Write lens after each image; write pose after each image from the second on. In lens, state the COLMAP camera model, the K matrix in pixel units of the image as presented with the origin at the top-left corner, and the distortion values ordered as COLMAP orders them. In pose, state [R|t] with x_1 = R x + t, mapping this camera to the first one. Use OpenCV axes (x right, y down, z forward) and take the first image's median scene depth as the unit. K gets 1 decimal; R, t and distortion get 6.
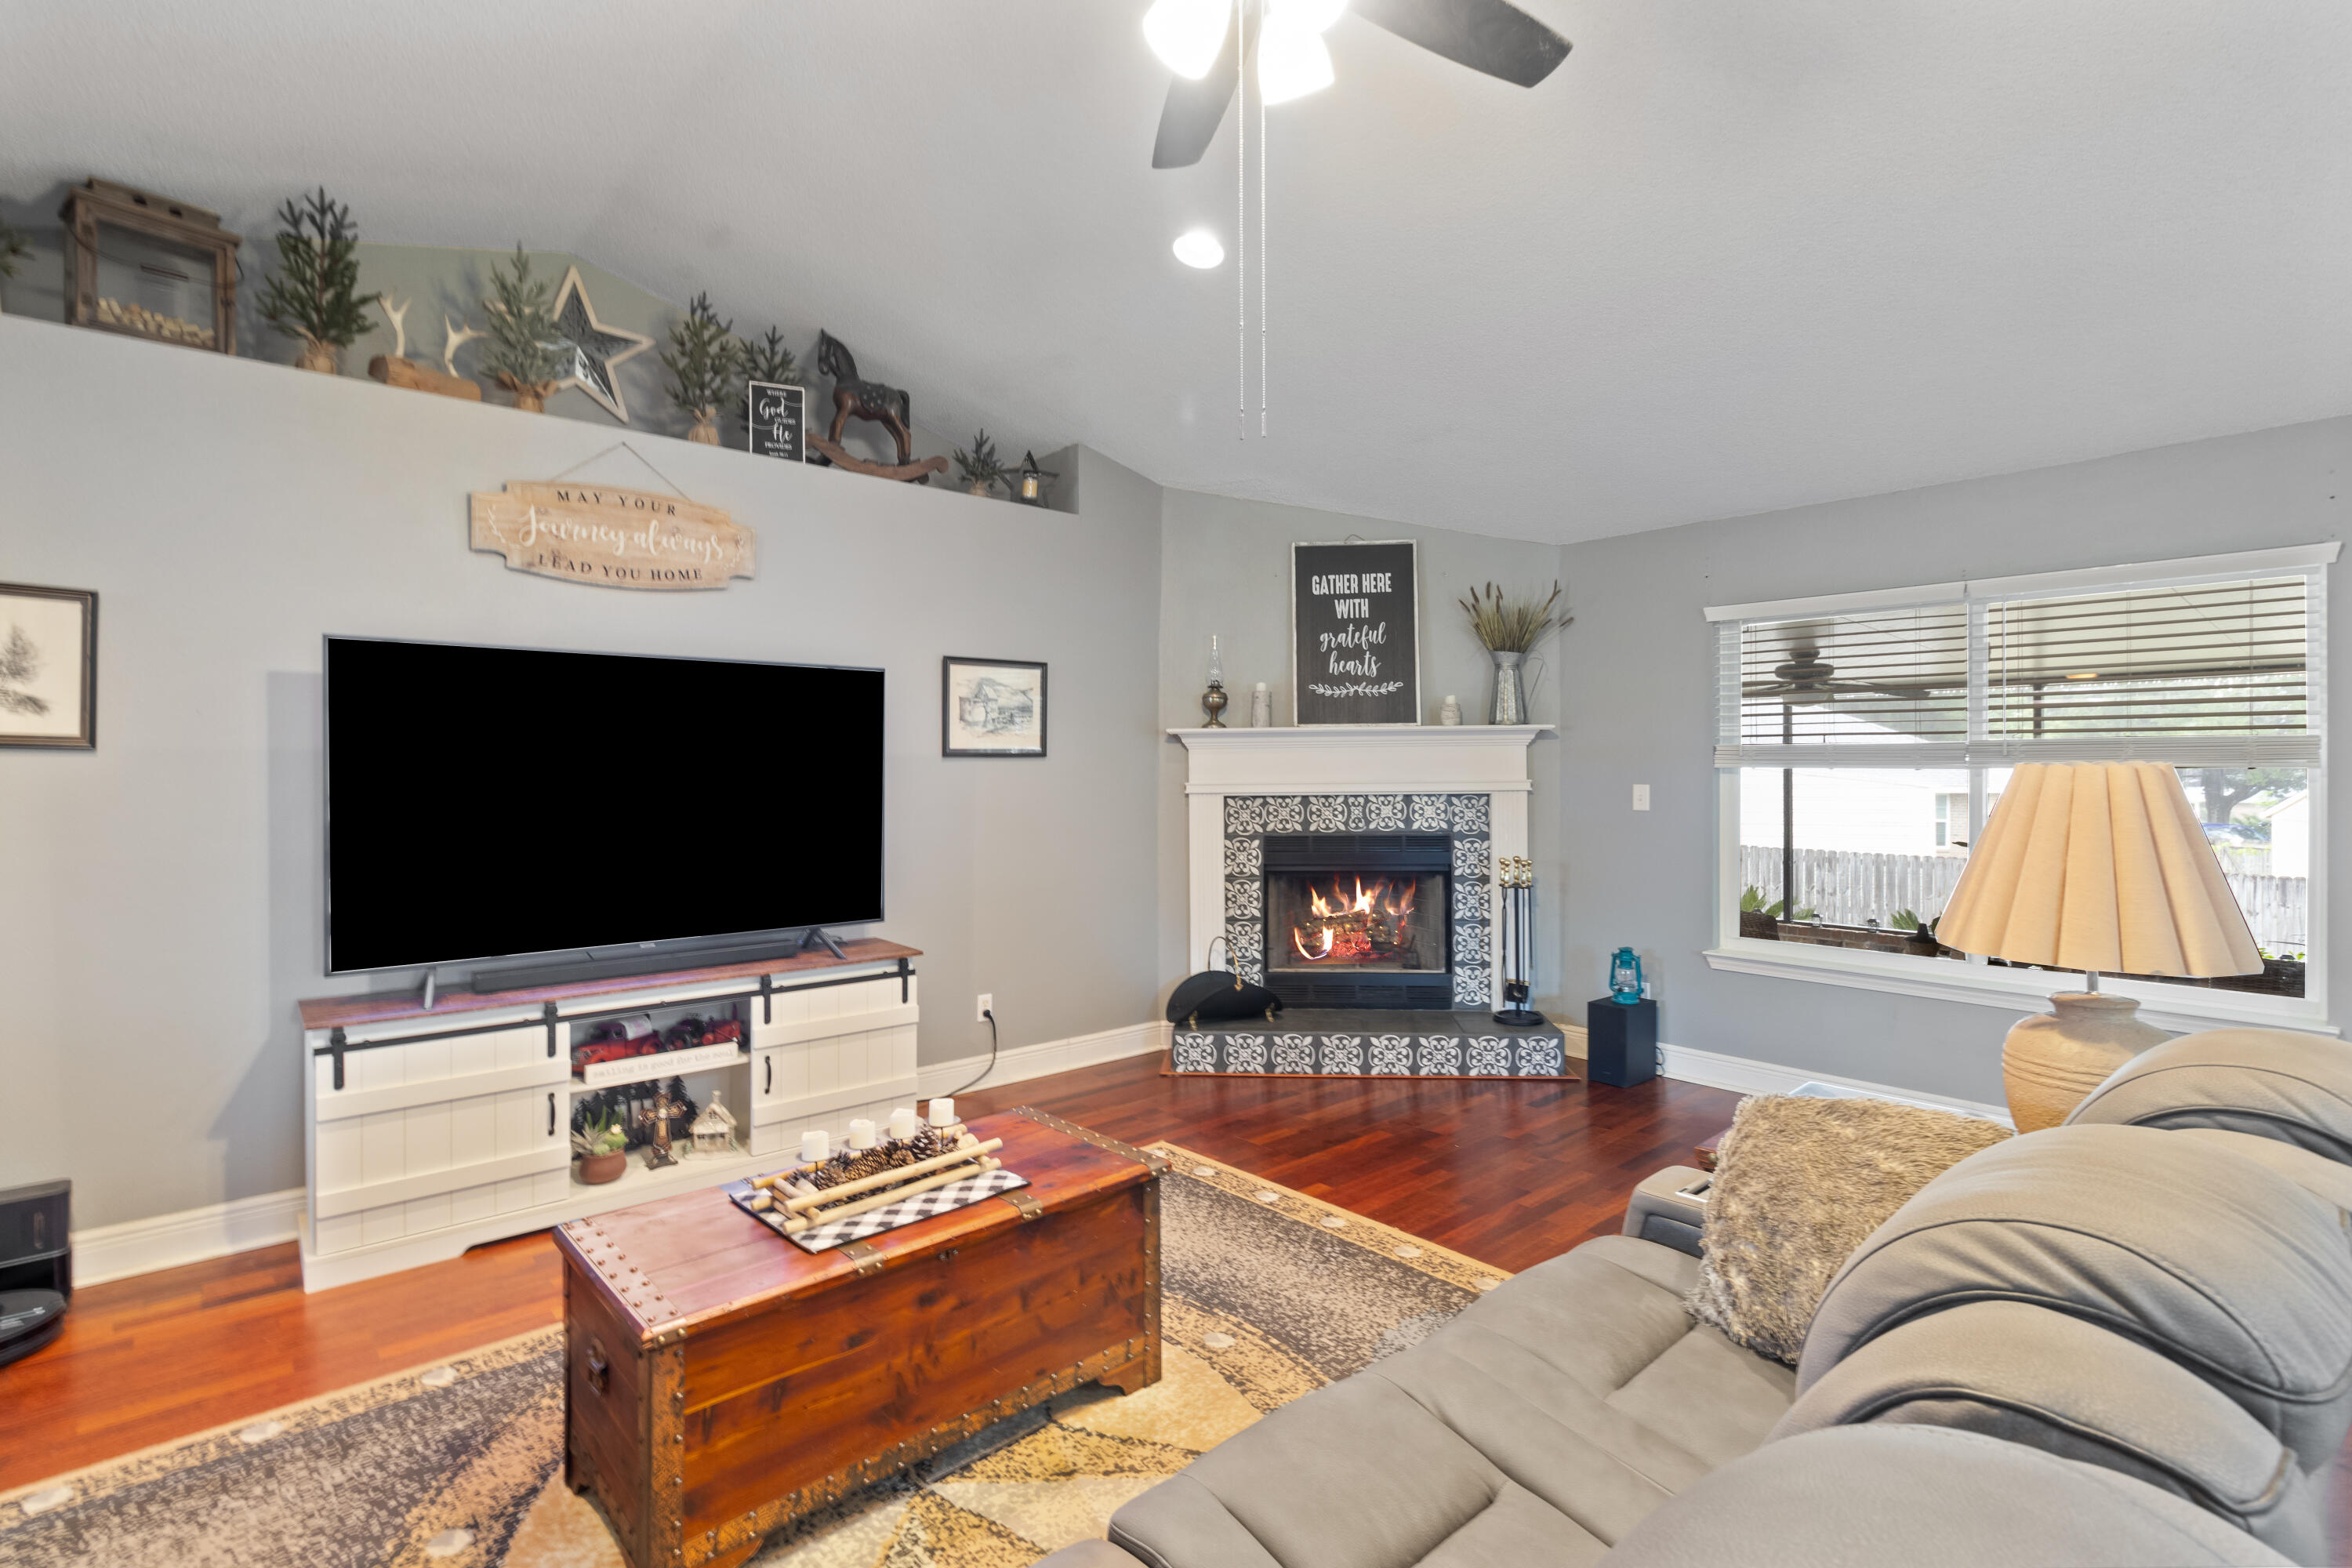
lens RADIAL K [[1106.8, 0, 1160.1], [0, 1106.8, 775.1], [0, 0, 1]] dist [0.001807, 0.002054]
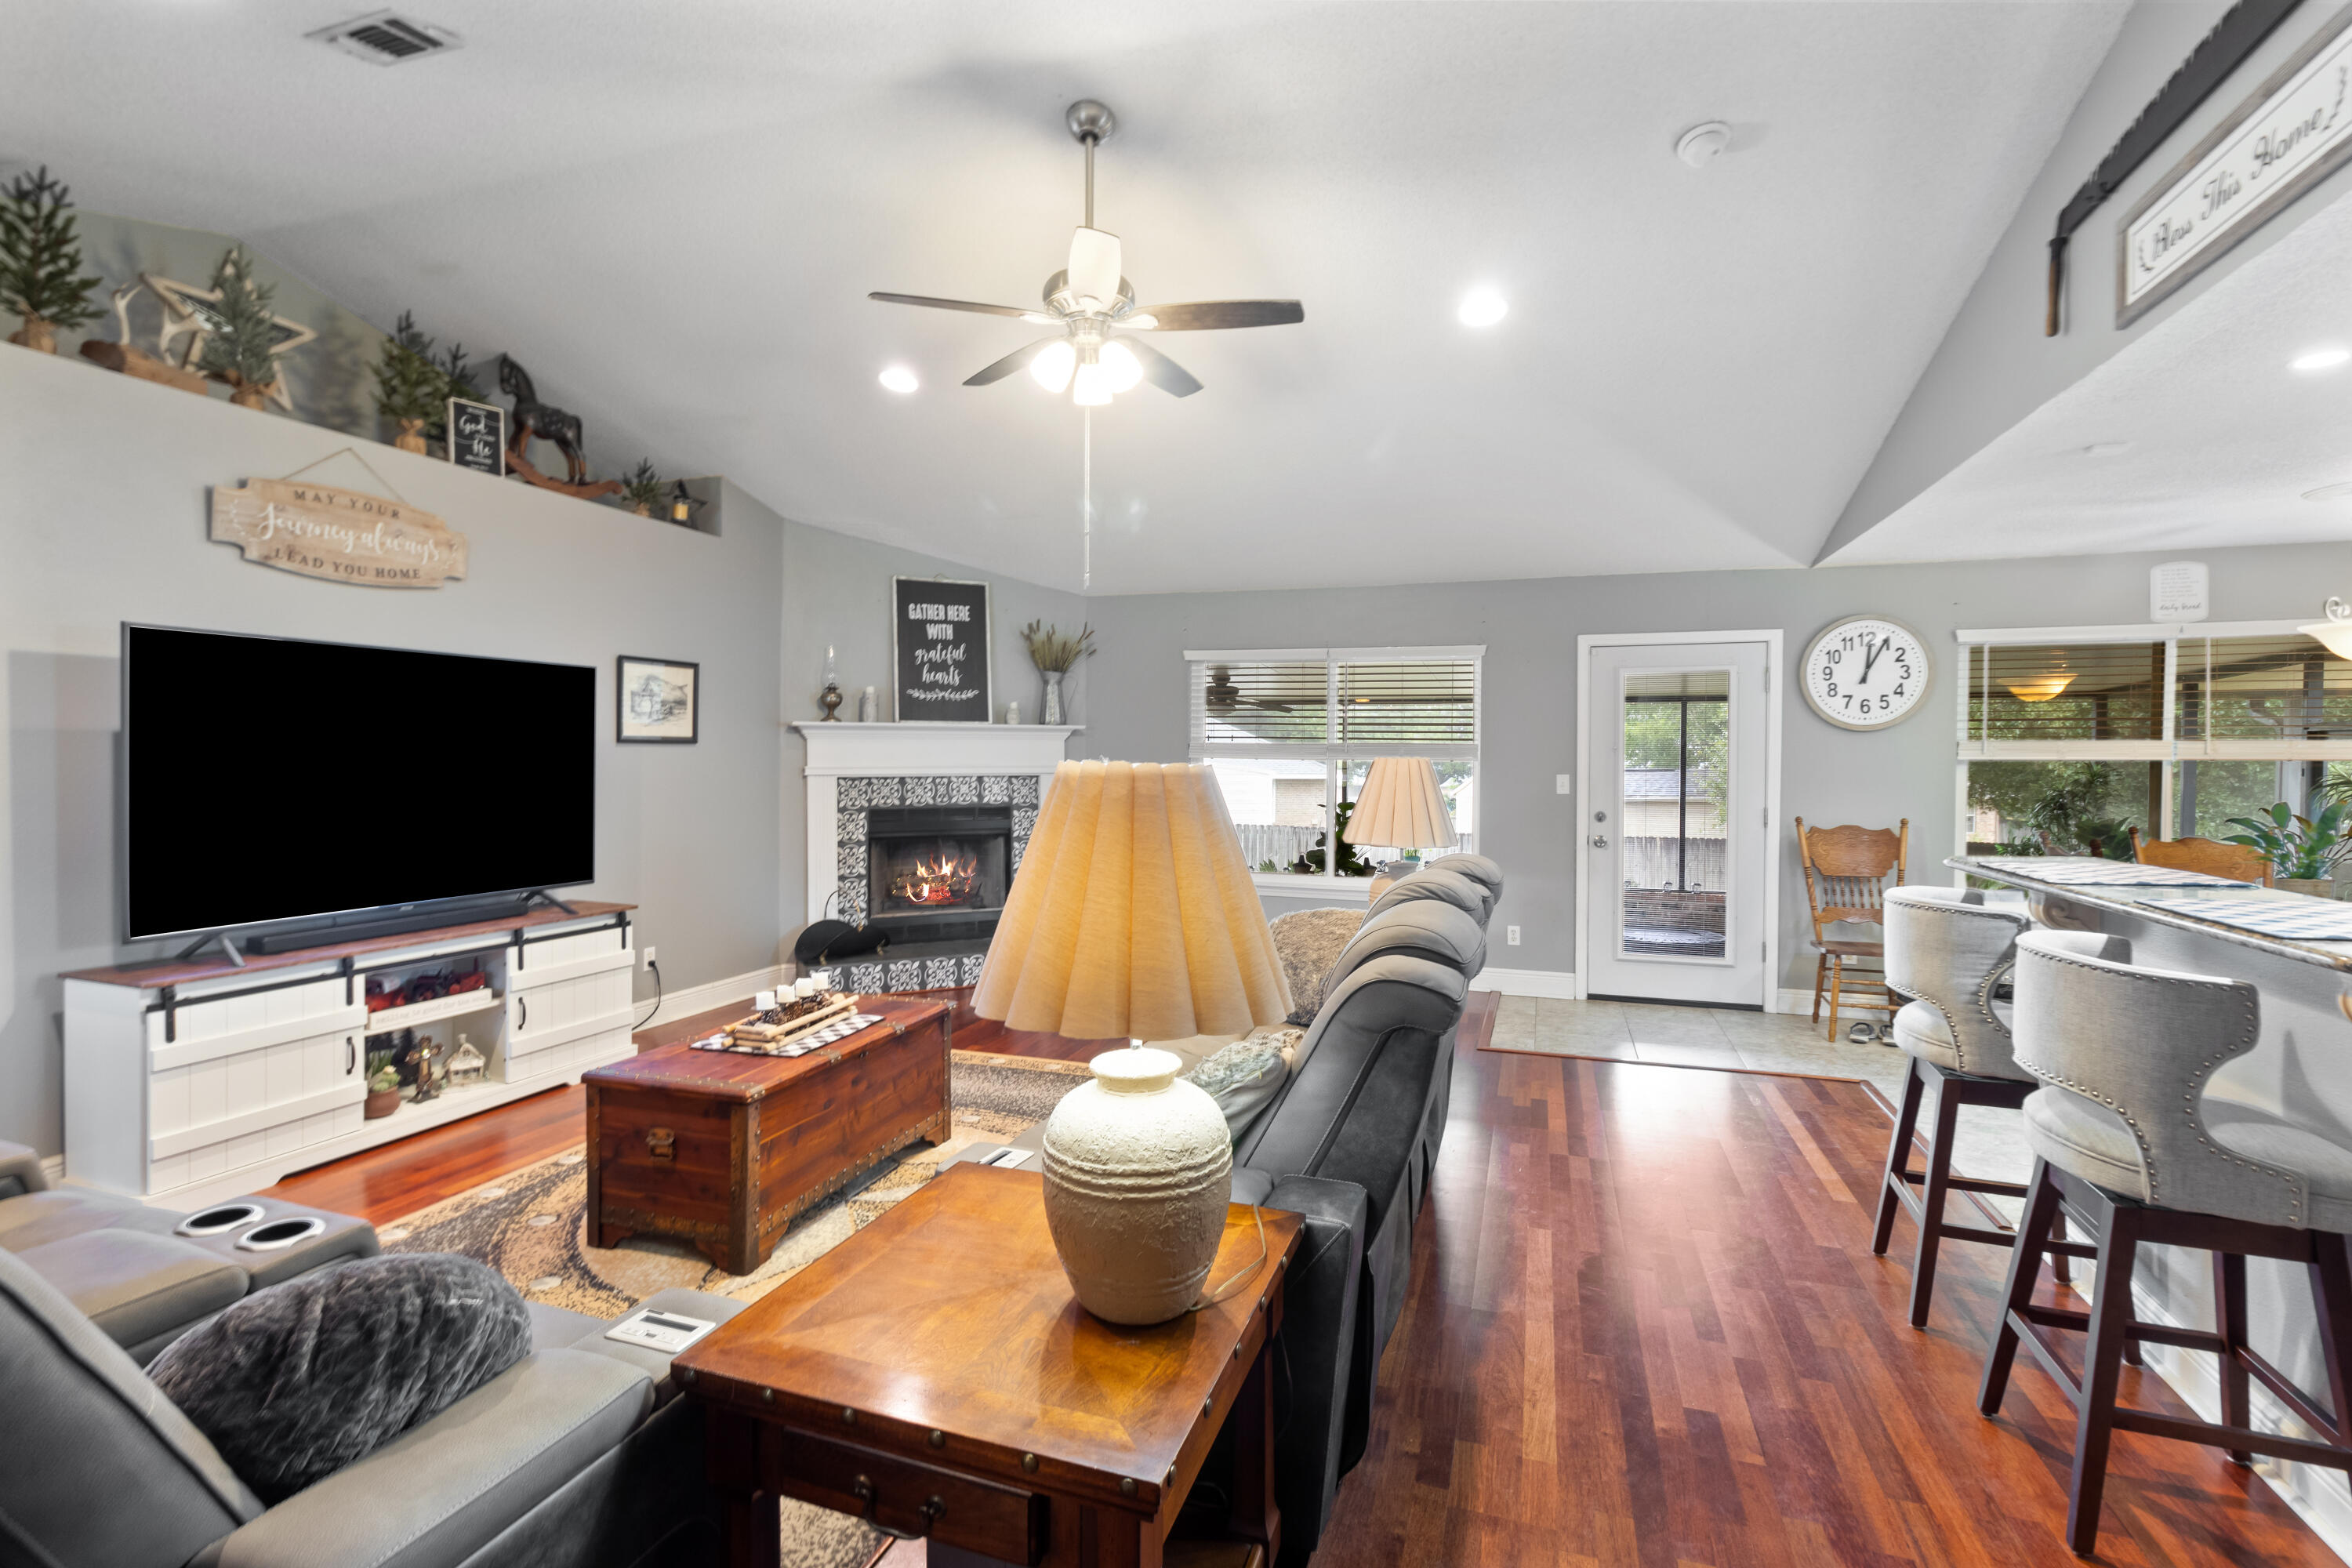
lens RADIAL K [[1106.8, 0, 1167.9], [0, 1106.8, 783.7], [0, 0, 1]] dist [0.001807, 0.002054]
pose [[0.862302, -0.003079, 0.506385, -0.277516], [-0.007271, 0.999803, 0.018460, 0.000620], [-0.506342, -0.019600, 0.862110, -0.273631]]
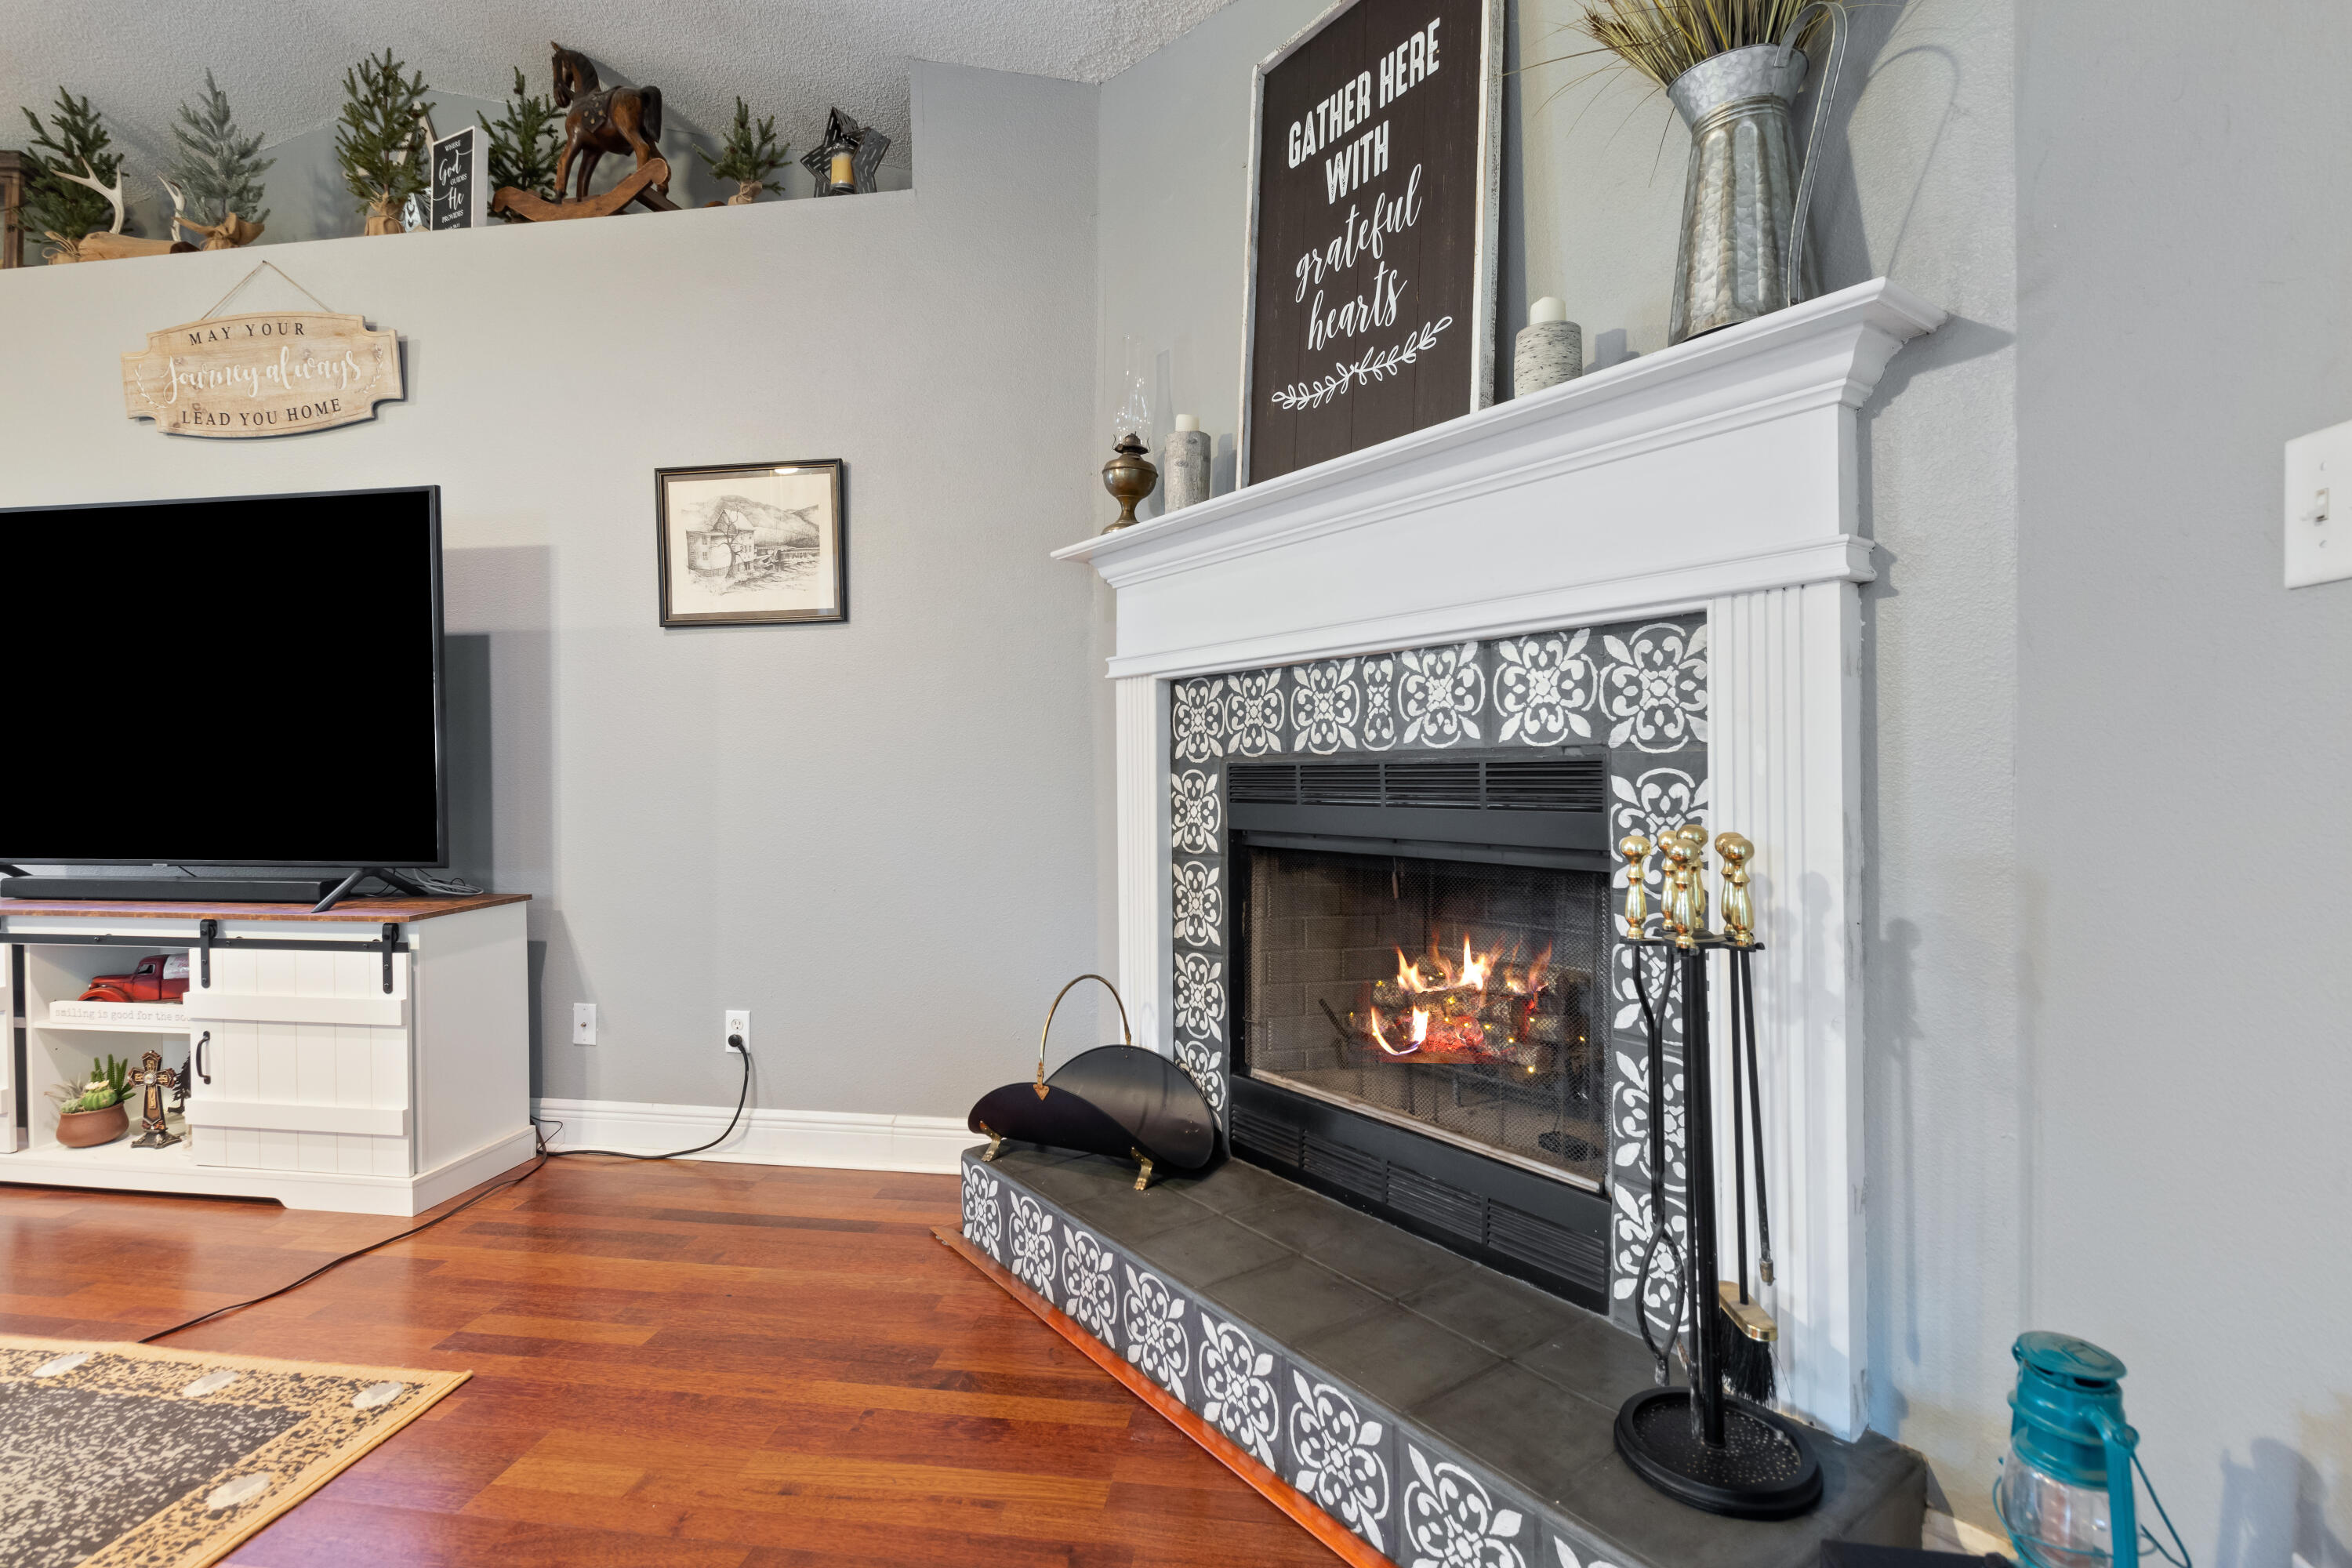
lens RADIAL K [[1106.8, 0, 1154.3], [0, 1106.8, 767.3], [0, 0, 1]] dist [0.001807, 0.002054]
pose [[0.649568, -0.000513, -0.760303, 0.463637], [0.000395, 1.000000, -0.000337, 0.063047], [0.760304, -0.000081, 0.649568, 0.777313]]
